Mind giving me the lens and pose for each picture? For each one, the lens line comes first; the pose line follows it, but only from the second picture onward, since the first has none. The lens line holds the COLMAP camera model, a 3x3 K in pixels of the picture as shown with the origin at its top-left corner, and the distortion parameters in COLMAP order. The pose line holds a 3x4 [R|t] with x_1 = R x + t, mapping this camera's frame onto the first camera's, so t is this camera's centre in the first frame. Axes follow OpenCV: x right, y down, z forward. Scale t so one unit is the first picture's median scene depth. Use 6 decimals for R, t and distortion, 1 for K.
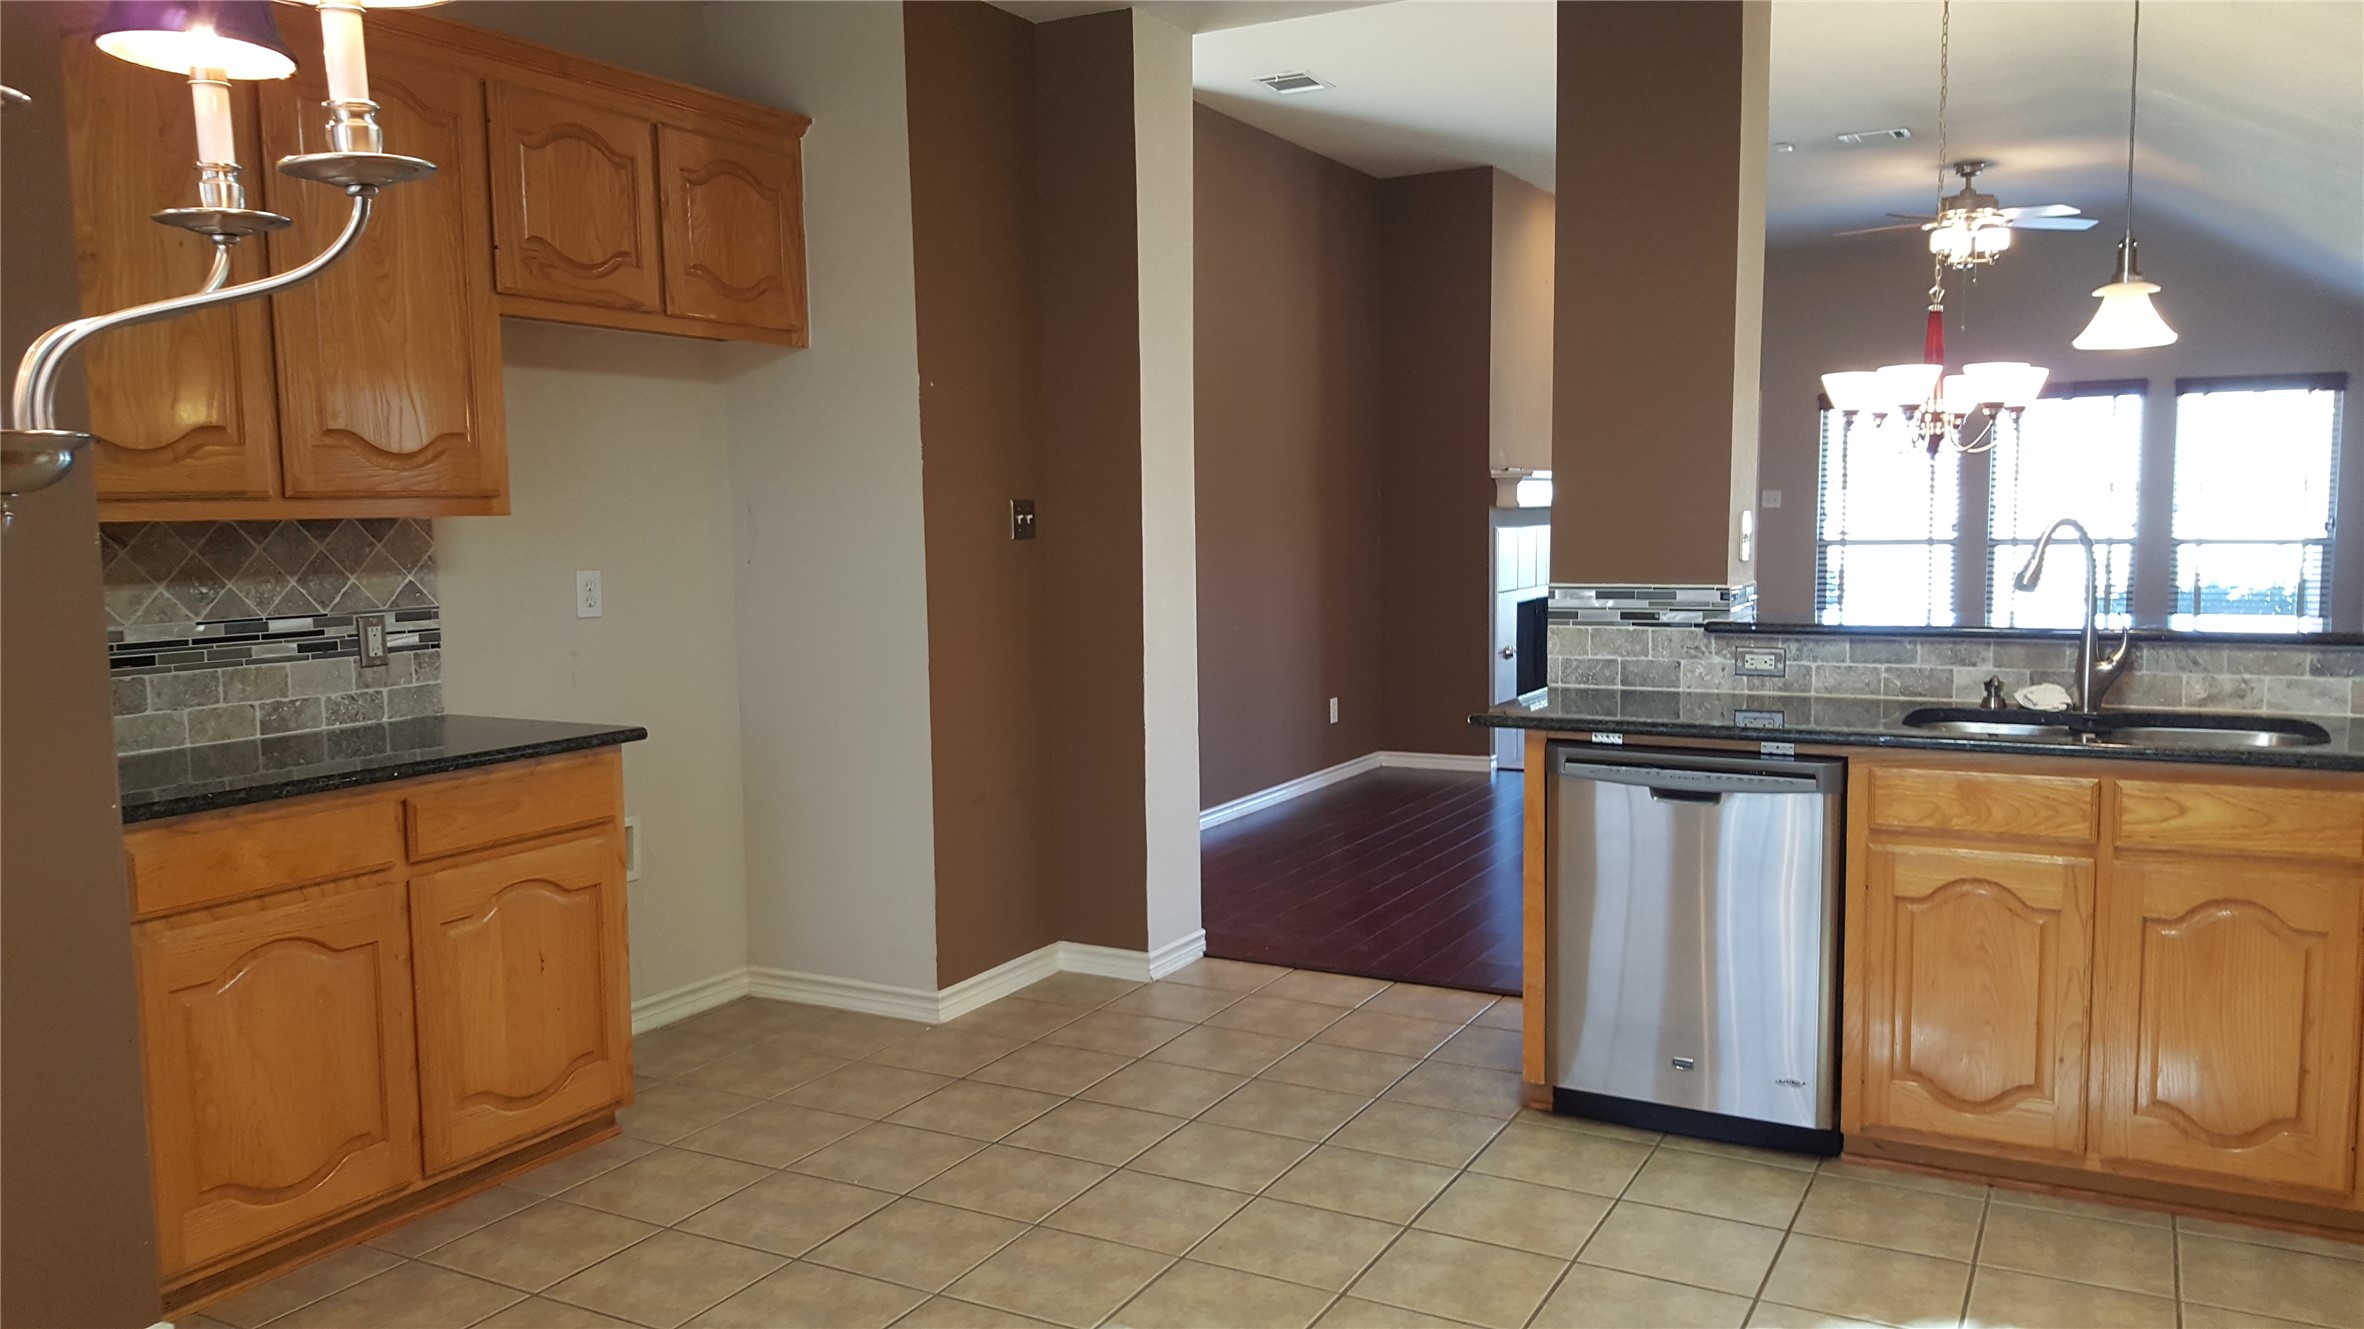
lens RADIAL K [[1729.6, 0, 1180.6], [0, 1729.6, 711.1], [0, 0, 1]] dist [0.070090, -0.057907]
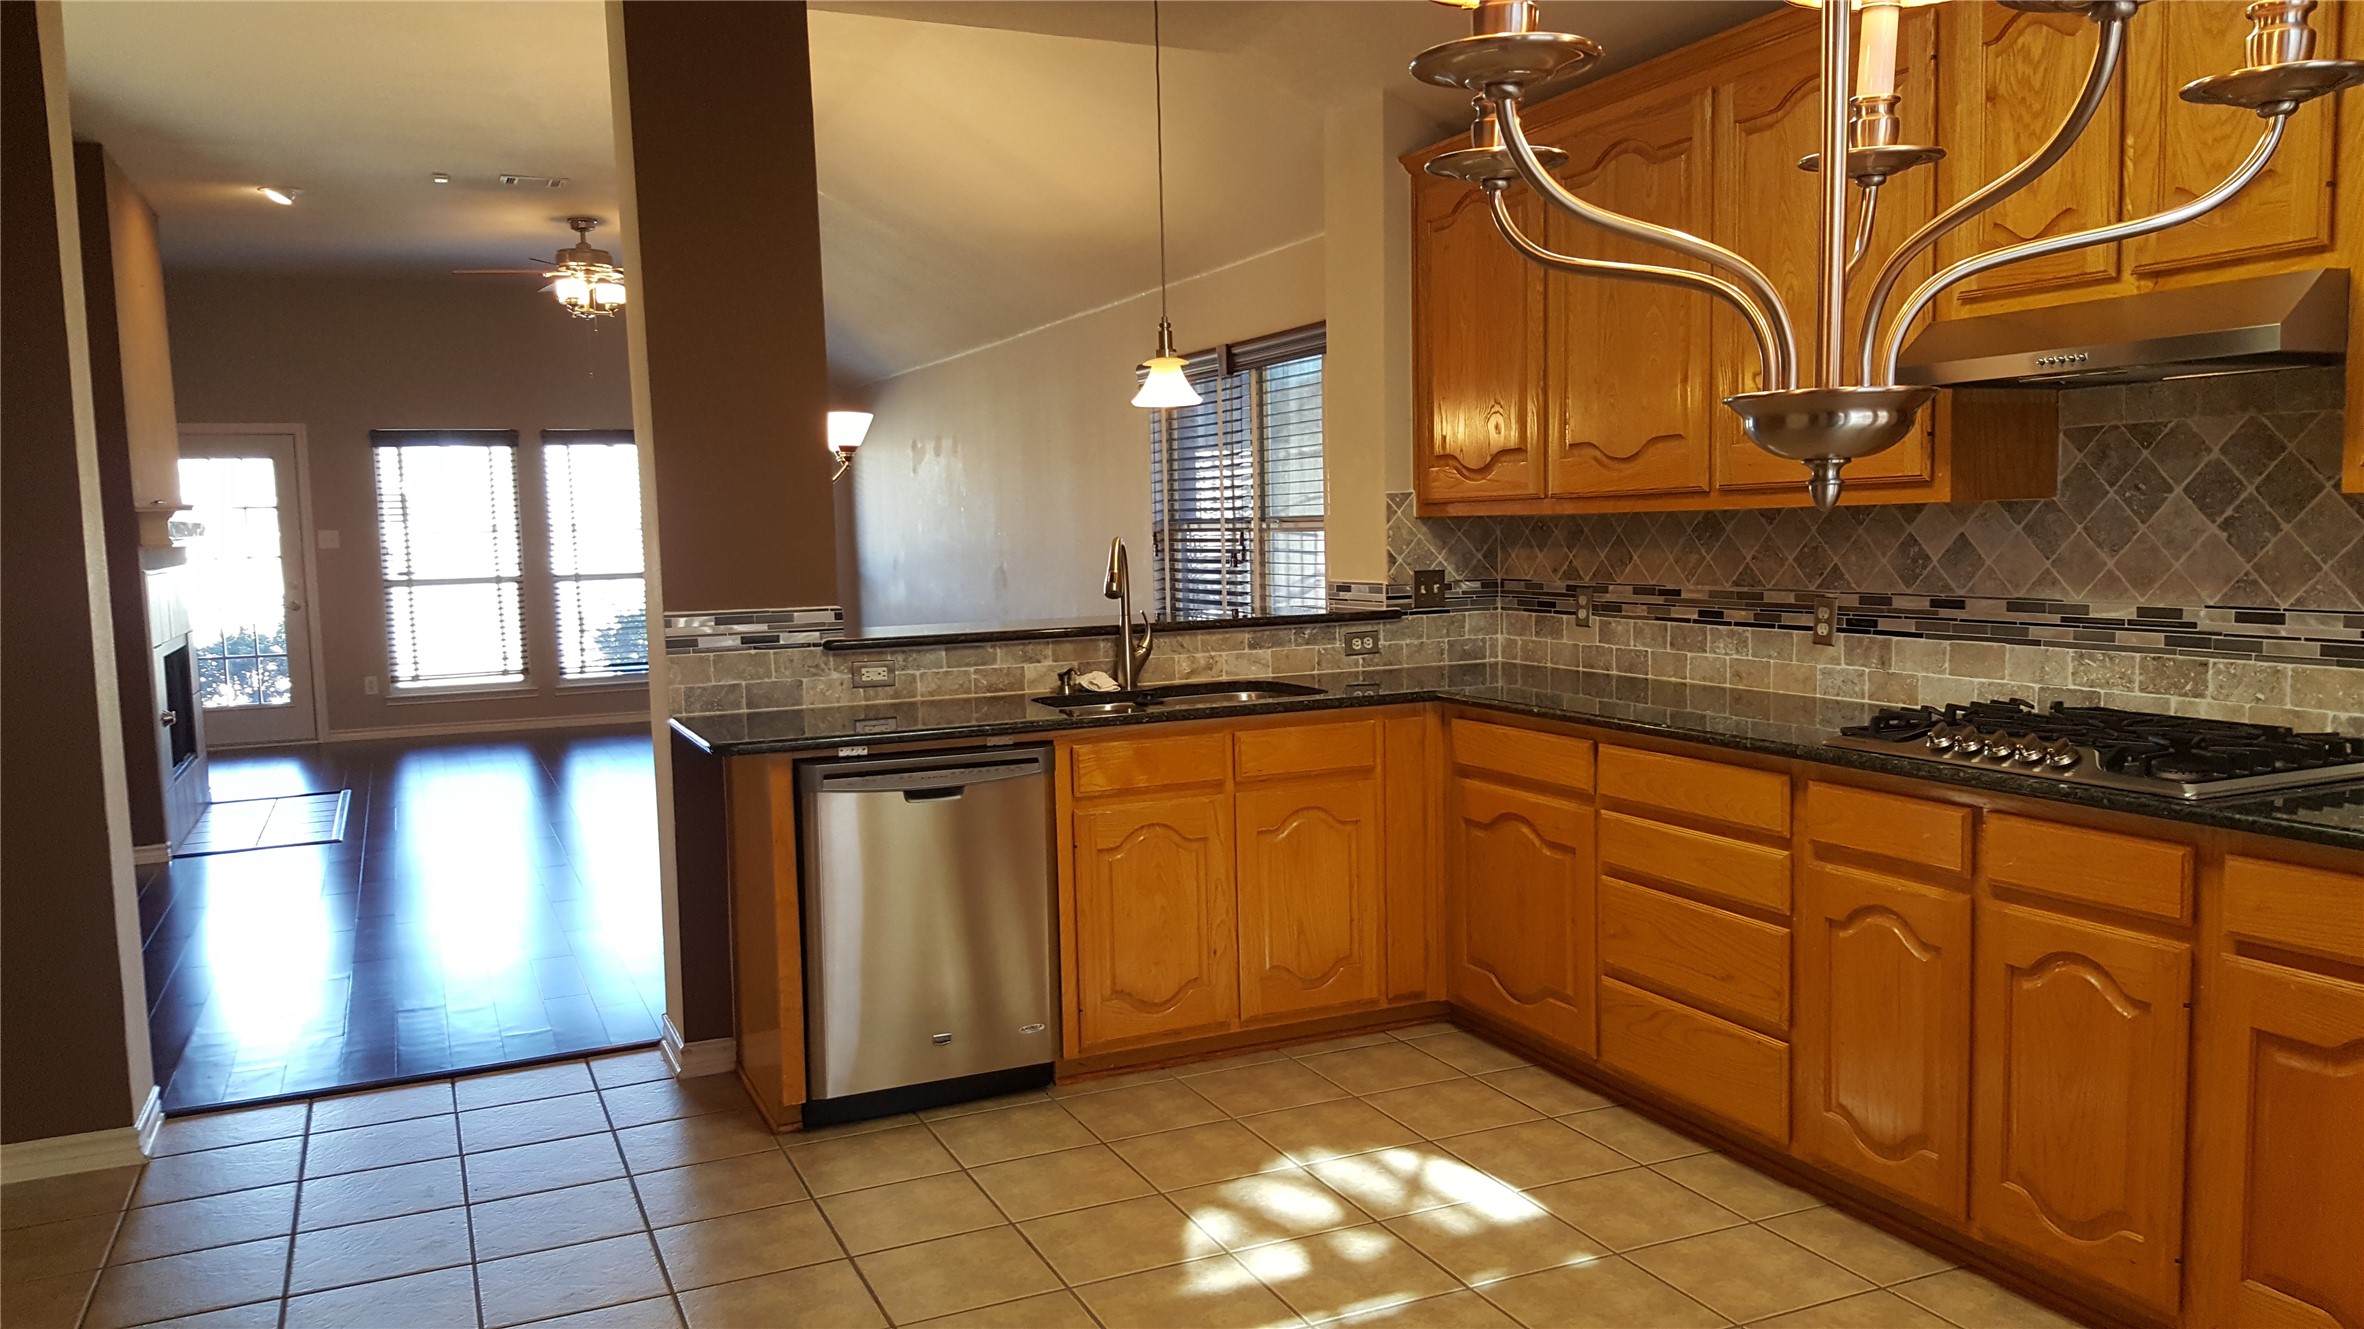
lens RADIAL K [[1729.6, 0, 1169.7], [0, 1729.6, 732.6], [0, 0, 1]] dist [0.070090, -0.057907]
pose [[0.609270, -0.100761, 0.786535, -0.425506], [0.111773, 0.992903, 0.040615, -0.015553], [-0.785046, 0.063168, 0.616209, 0.192405]]
